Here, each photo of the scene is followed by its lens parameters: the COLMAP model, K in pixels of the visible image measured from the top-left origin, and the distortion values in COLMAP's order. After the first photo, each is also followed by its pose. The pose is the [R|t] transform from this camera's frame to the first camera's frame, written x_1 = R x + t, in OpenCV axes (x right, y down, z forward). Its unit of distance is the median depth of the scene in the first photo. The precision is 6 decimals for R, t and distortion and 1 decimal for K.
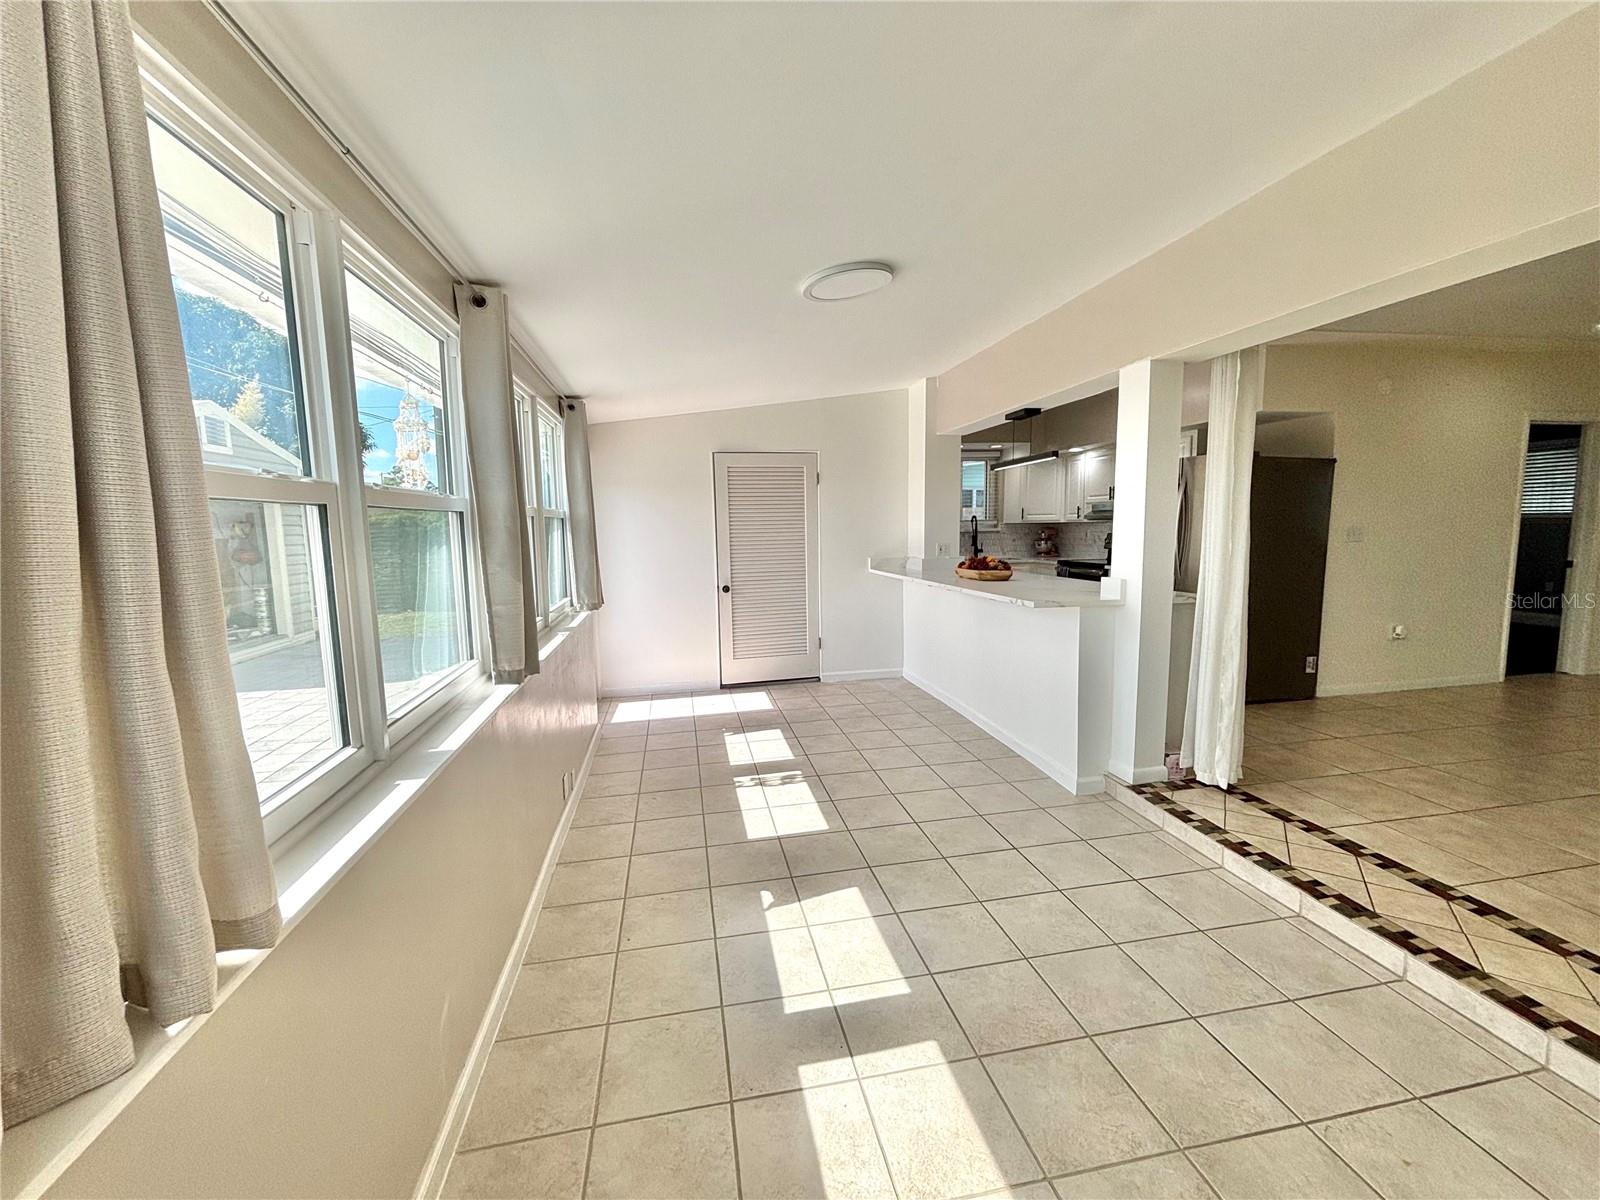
lens RADIAL K [[639.3, 0, 796.4], [0, 639.3, 597.7], [0, 0, 1]] dist [0.001547, 0.000394]
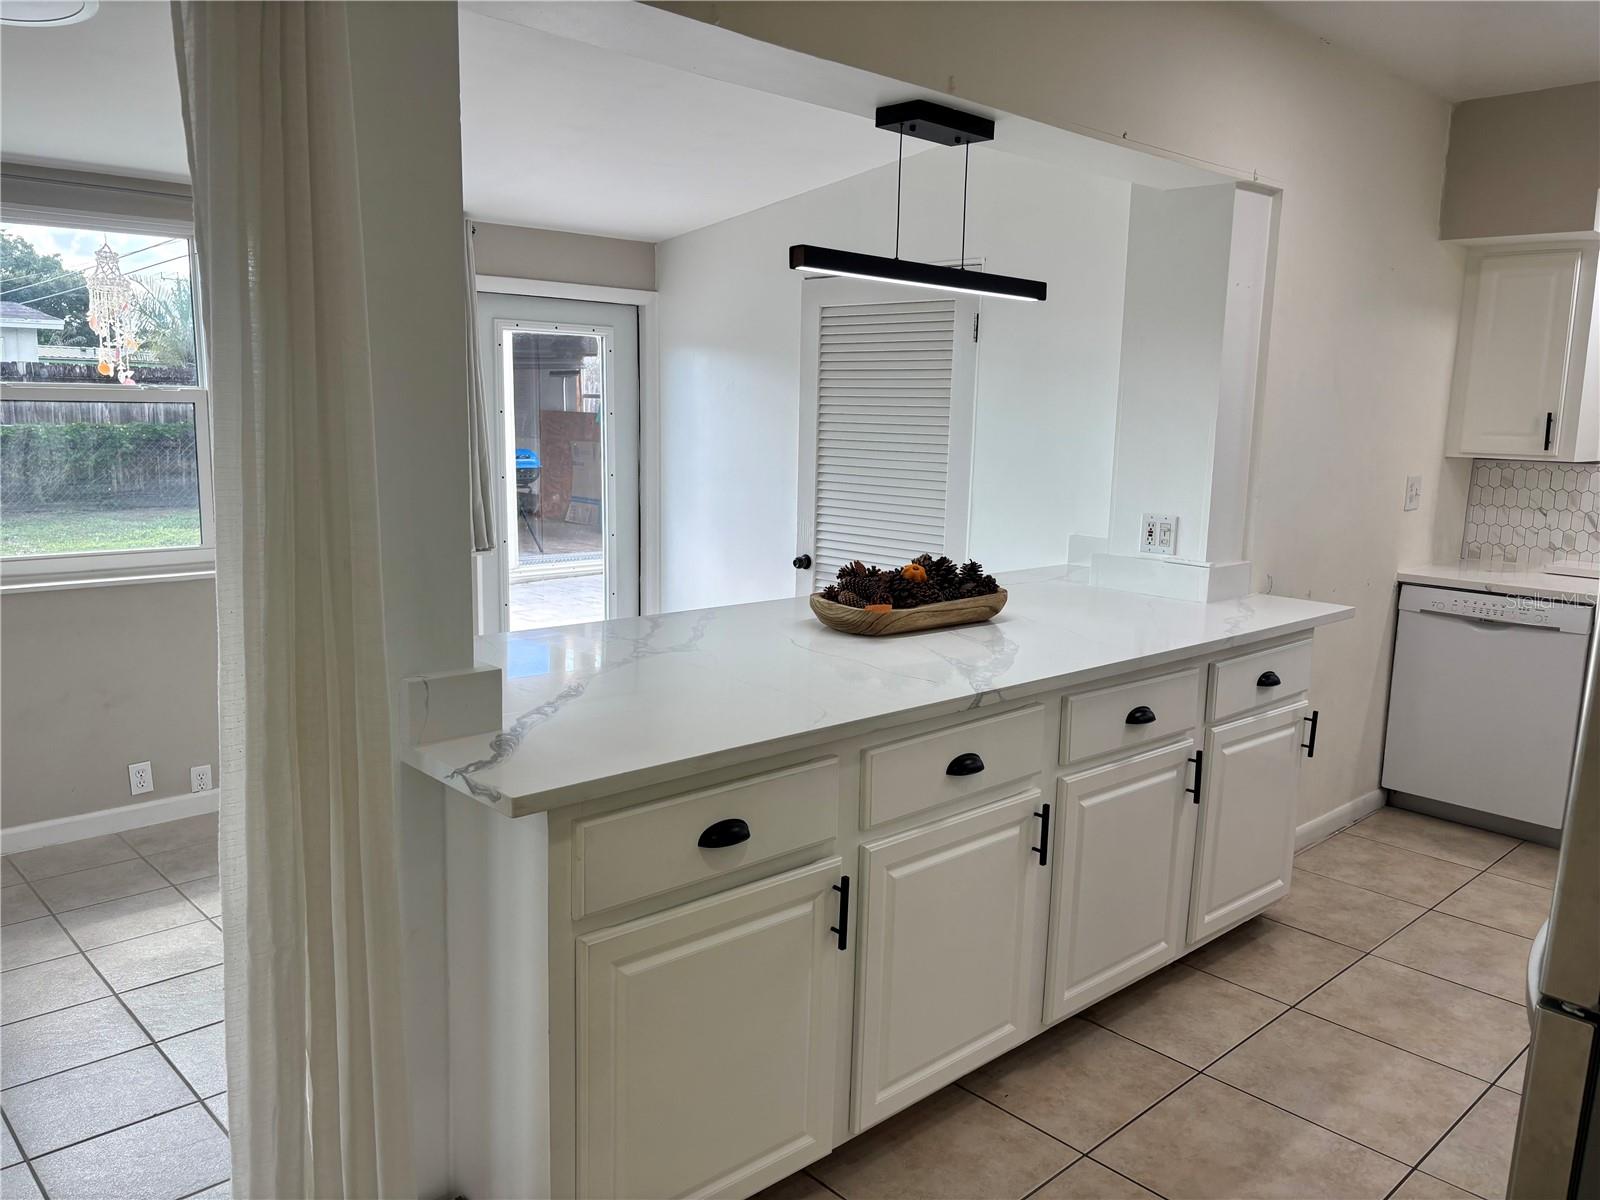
lens RADIAL K [[1195.7, 0, 790.7], [0, 1195.7, 596.1], [0, 0, 1]] dist [0.088351, -0.164378]
pose [[0.536713, 0.162726, -0.827925, 1.081886], [-0.127849, 0.985581, 0.110833, -0.147028], [0.834023, 0.046364, 0.549779, 0.820961]]
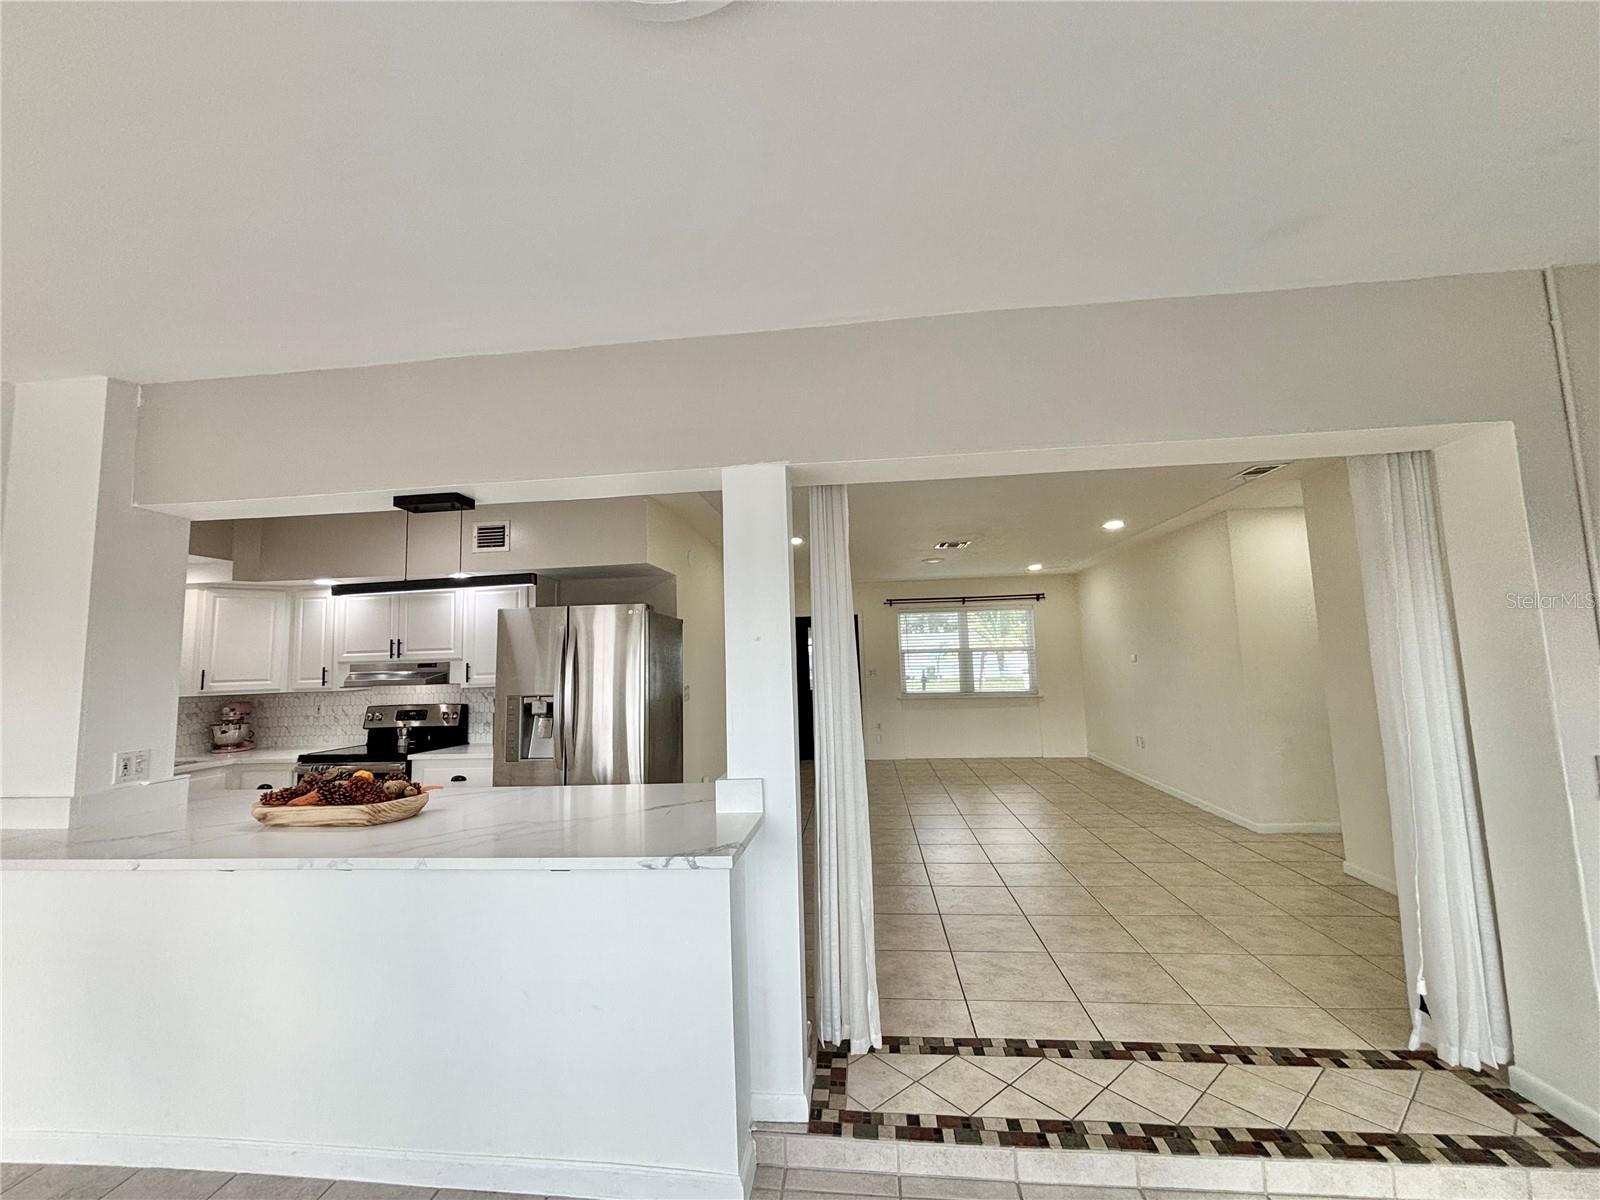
lens RADIAL K [[639.3, 0, 796.4], [0, 639.3, 597.7], [0, 0, 1]] dist [0.001547, 0.000394]
pose [[0.287785, 0.105506, 0.951866, -0.104006], [0.135098, 0.979502, -0.149414, -0.101339], [-0.948118, 0.171594, 0.267633, 0.724366]]
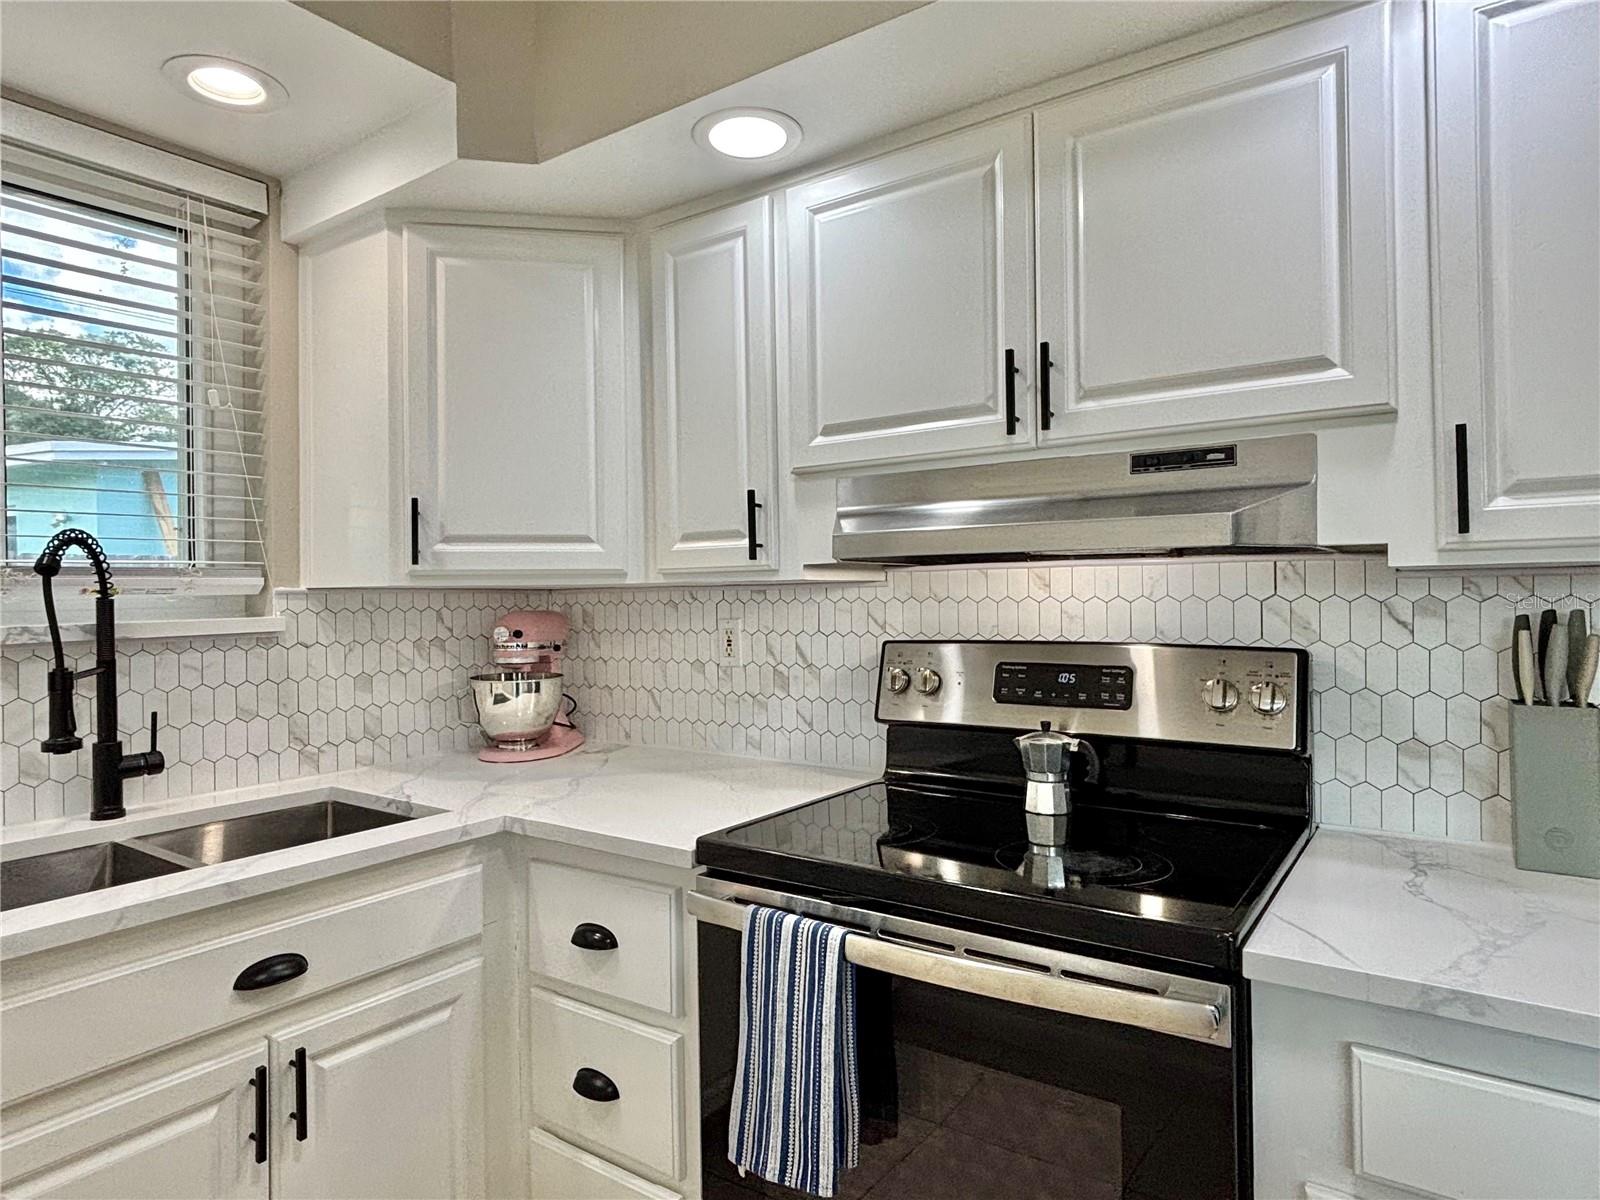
lens RADIAL K [[957.1, 0, 799.2], [0, 957.1, 584.7], [0, 0, 1]] dist [-0.006353, -0.002511]
pose [[0.717908, 0.008785, 0.696083, 0.555293], [0.083509, 0.991613, -0.098641, -0.186244], [-0.691111, 0.128944, 0.711153, 1.661950]]
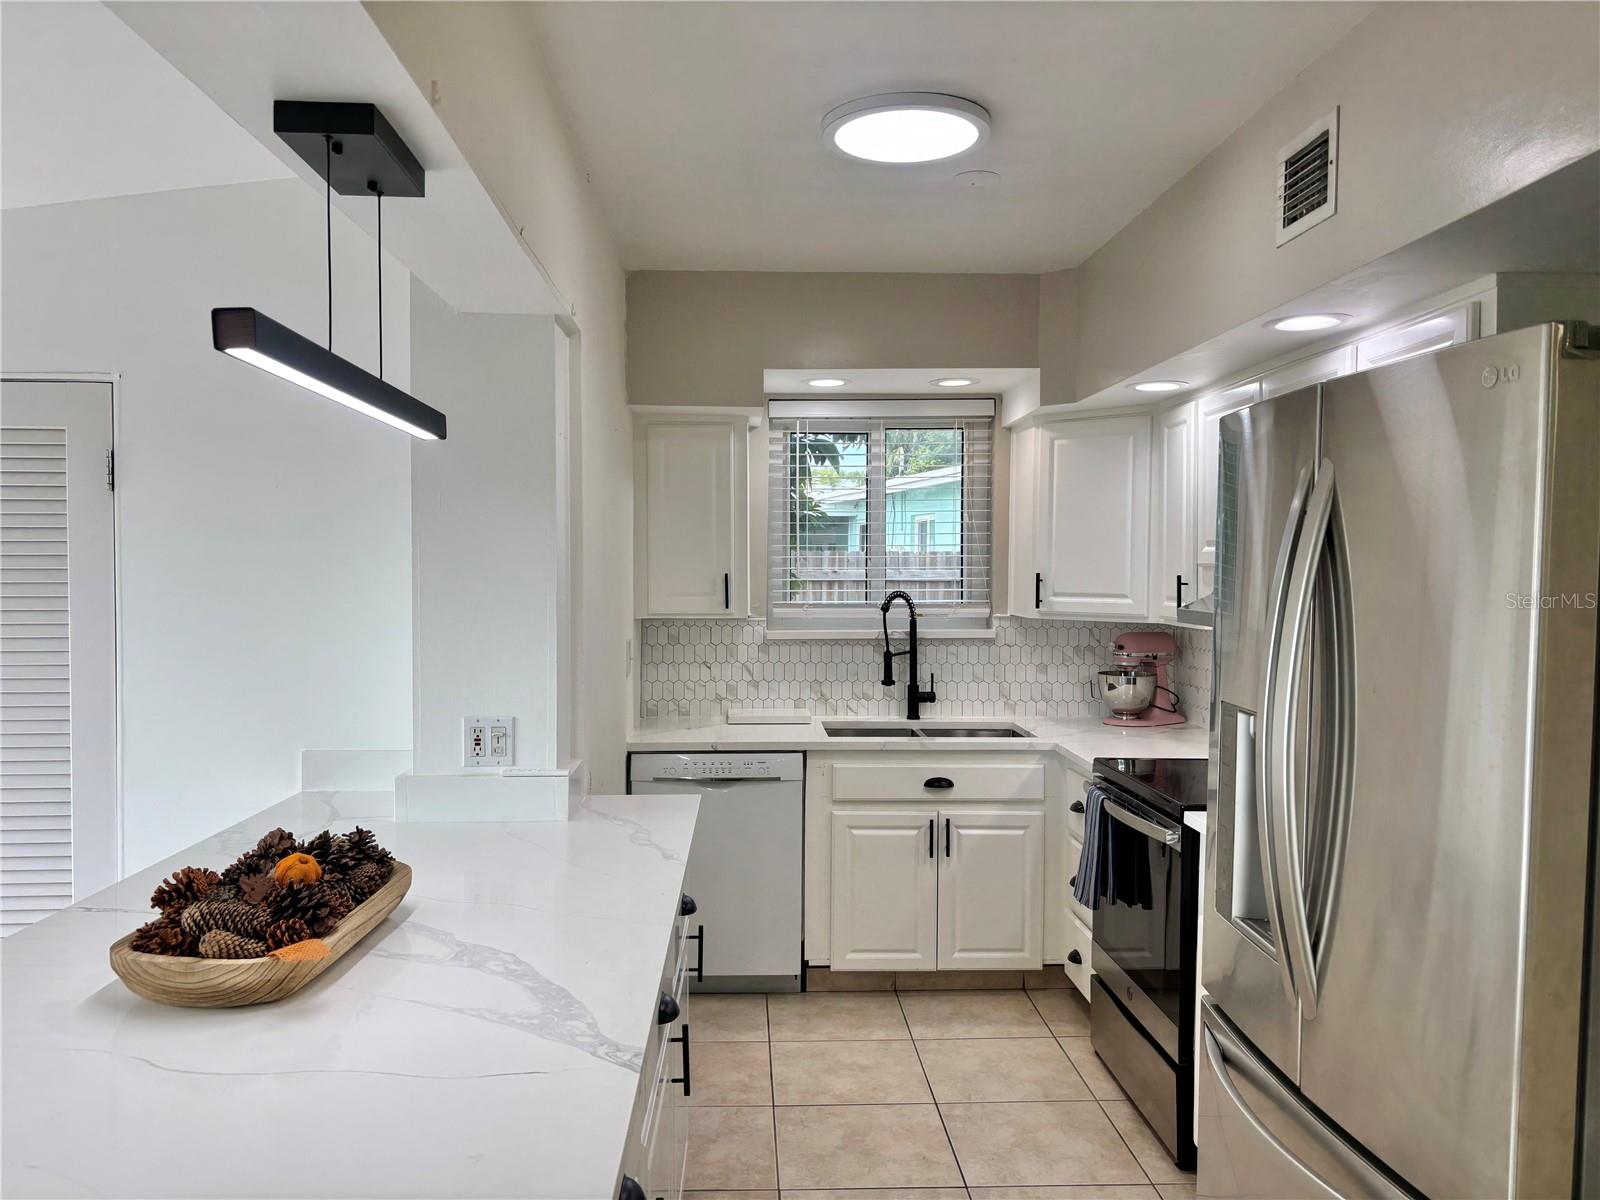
lens RADIAL K [[1195.7, 0, 790.7], [0, 1195.7, 596.1], [0, 0, 1]] dist [0.088351, -0.164378]
pose [[0.988929, 0.022934, -0.146609, 0.705724], [-0.036082, 0.995496, -0.087664, -0.158953], [0.143939, 0.091984, 0.985302, 0.873956]]
